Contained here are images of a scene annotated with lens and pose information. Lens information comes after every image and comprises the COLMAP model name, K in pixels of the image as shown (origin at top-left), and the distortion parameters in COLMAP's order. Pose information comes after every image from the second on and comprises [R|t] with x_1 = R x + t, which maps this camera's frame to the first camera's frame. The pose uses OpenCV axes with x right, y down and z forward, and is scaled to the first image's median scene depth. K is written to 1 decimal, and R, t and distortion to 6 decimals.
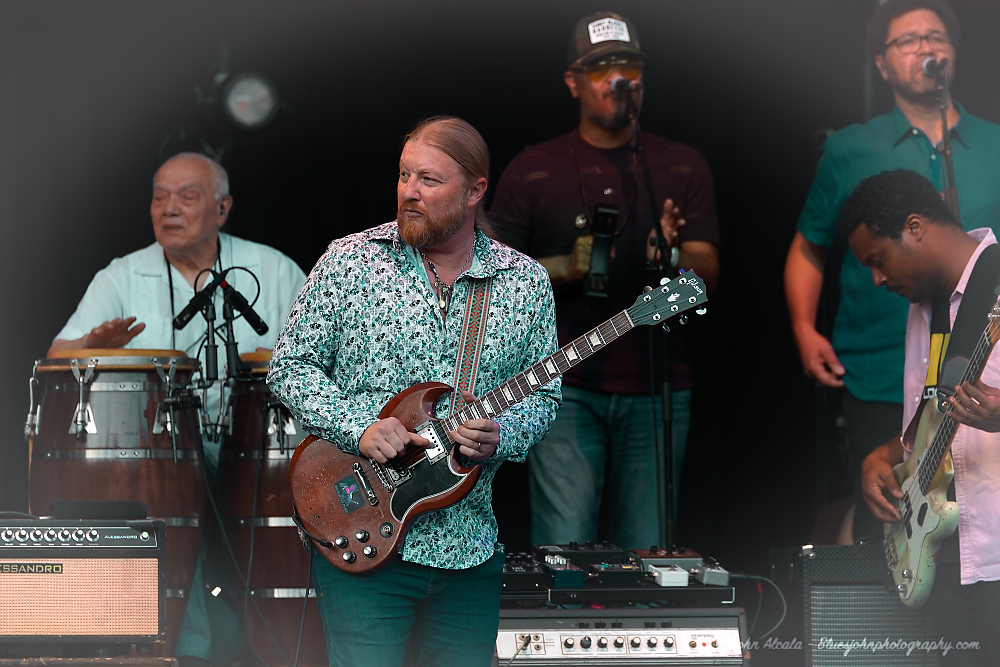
lens RADIAL K [[6686.6, 0, 500.0], [0, 6686.6, 333.5], [0, 0, 1]] dist [0.317553, -8.837190]
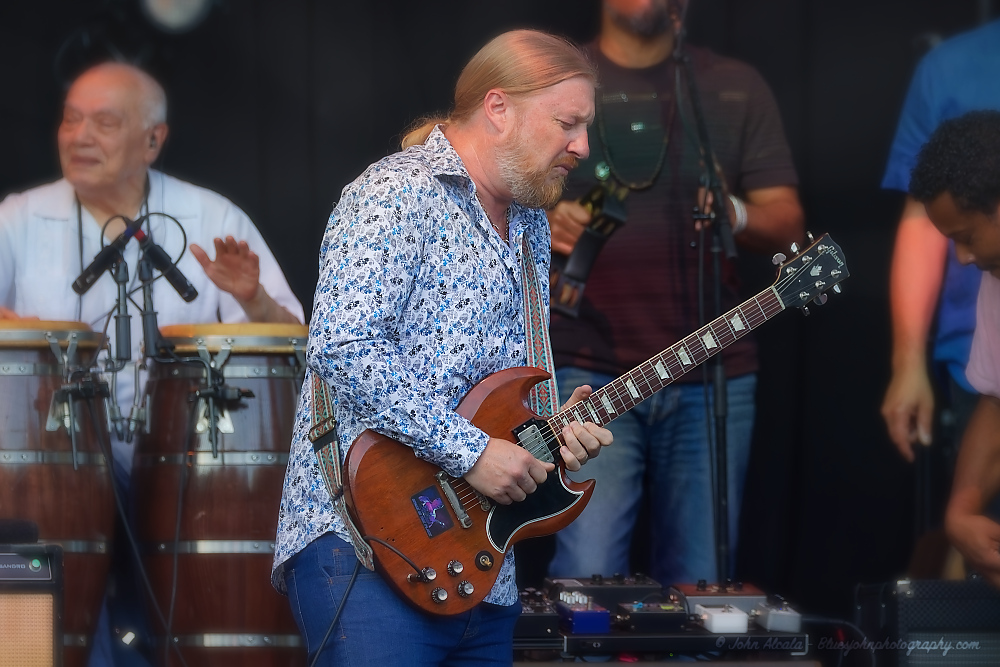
lens RADIAL K [[5383.2, 0, 500.0], [0, 5383.2, 333.5], [0, 0, 1]] dist [0.007240, -9.430824]
pose [[0.999141, 0.003281, 0.041302, -0.025561], [-0.004141, 0.999776, 0.020752, -0.009072], [-0.041225, -0.020905, 0.998931, 0.386121]]
